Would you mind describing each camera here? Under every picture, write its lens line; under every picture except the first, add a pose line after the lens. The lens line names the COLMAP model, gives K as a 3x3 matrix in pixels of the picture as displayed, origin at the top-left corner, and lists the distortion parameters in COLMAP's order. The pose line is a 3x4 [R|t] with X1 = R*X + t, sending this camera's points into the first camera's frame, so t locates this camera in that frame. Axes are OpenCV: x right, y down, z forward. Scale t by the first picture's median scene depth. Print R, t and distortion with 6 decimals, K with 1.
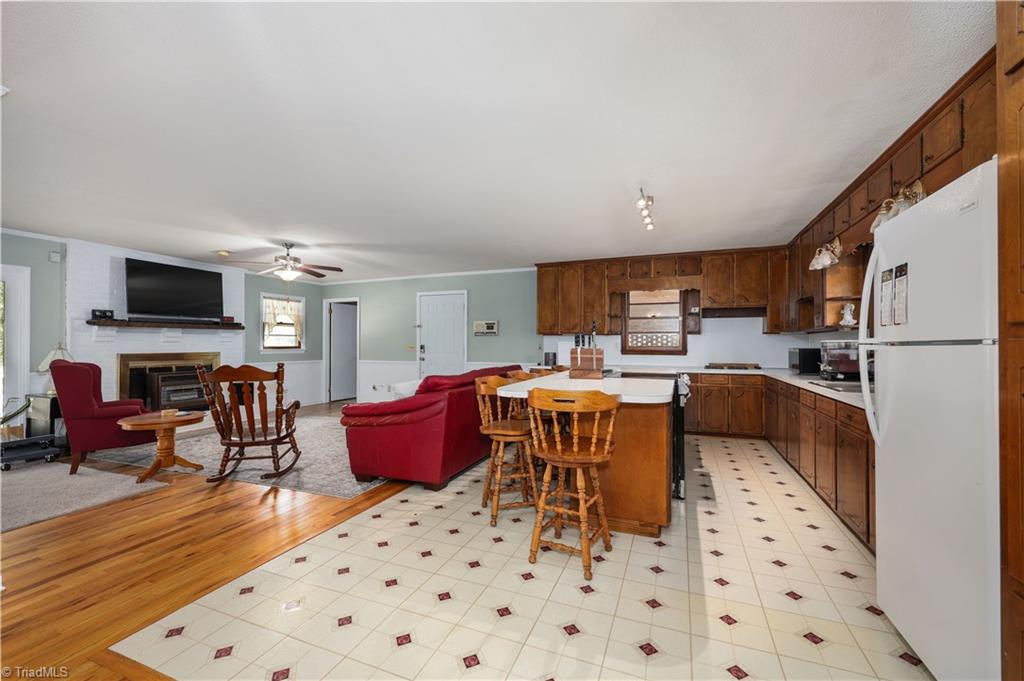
lens RADIAL K [[420.4, 0, 503.5], [0, 420.4, 339.8], [0, 0, 1]] dist [0.002364, -0.001417]
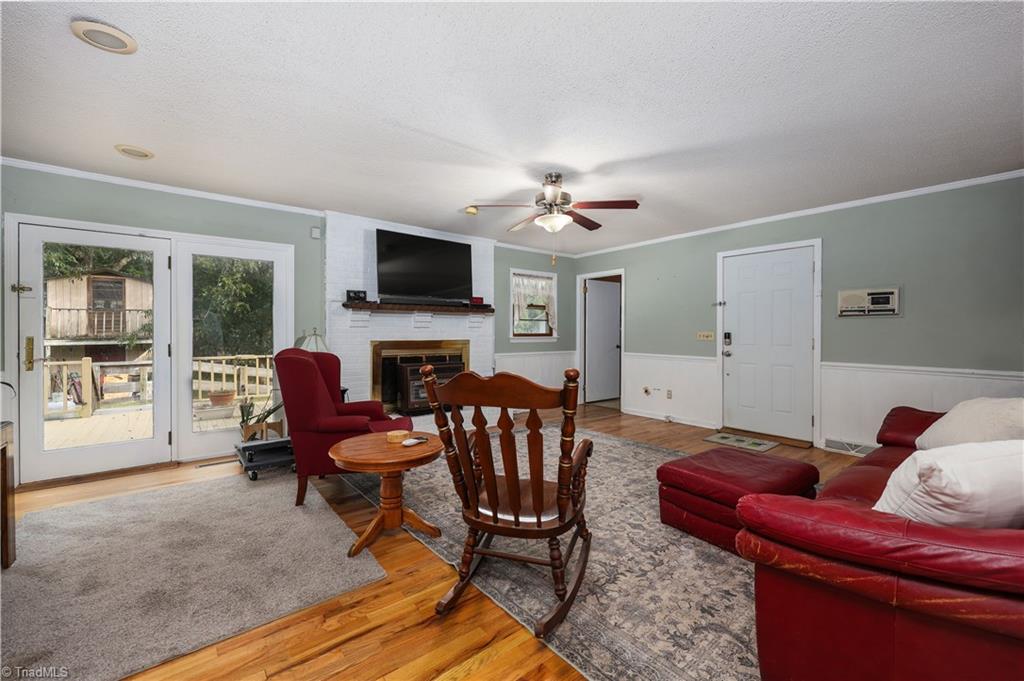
lens RADIAL K [[420.4, 0, 510.9], [0, 420.4, 333.2], [0, 0, 1]] dist [0.002364, -0.001417]
pose [[0.875400, 0.004781, -0.483376, -0.238348], [0.001438, 0.999921, 0.012494, 0.006662], [0.483397, -0.011632, 0.875324, 0.372245]]
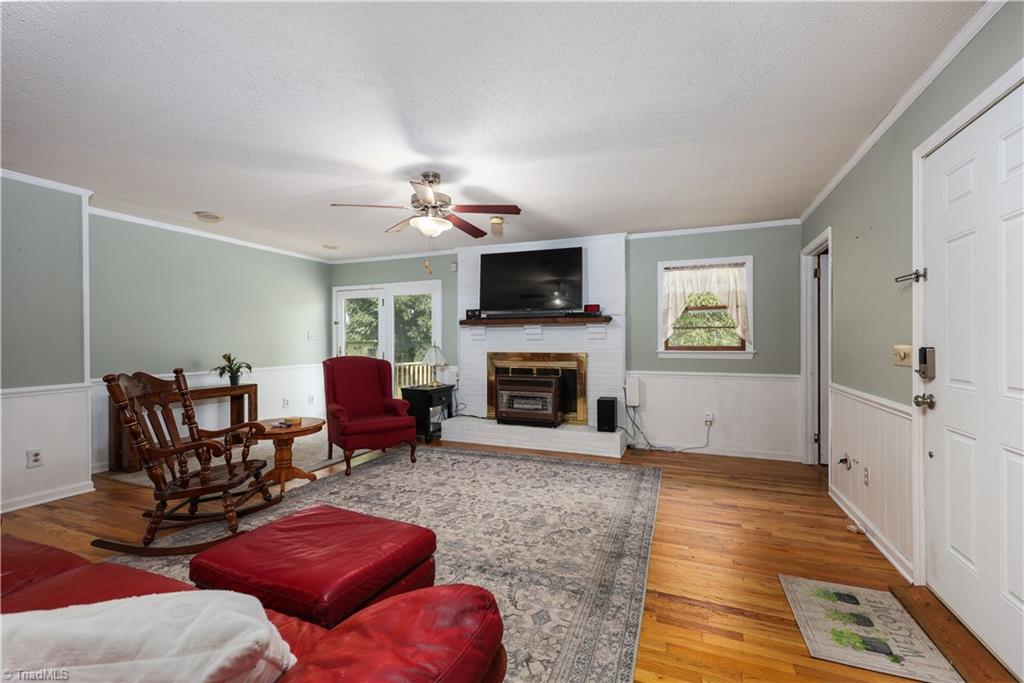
lens RADIAL K [[420.4, 0, 516.9], [0, 420.4, 341.3], [0, 0, 1]] dist [0.002364, -0.001417]
pose [[0.019673, -0.000715, -0.999806, 0.080542], [0.010890, 0.999941, -0.000501, 0.008261], [0.999747, -0.010878, 0.019680, 1.037653]]
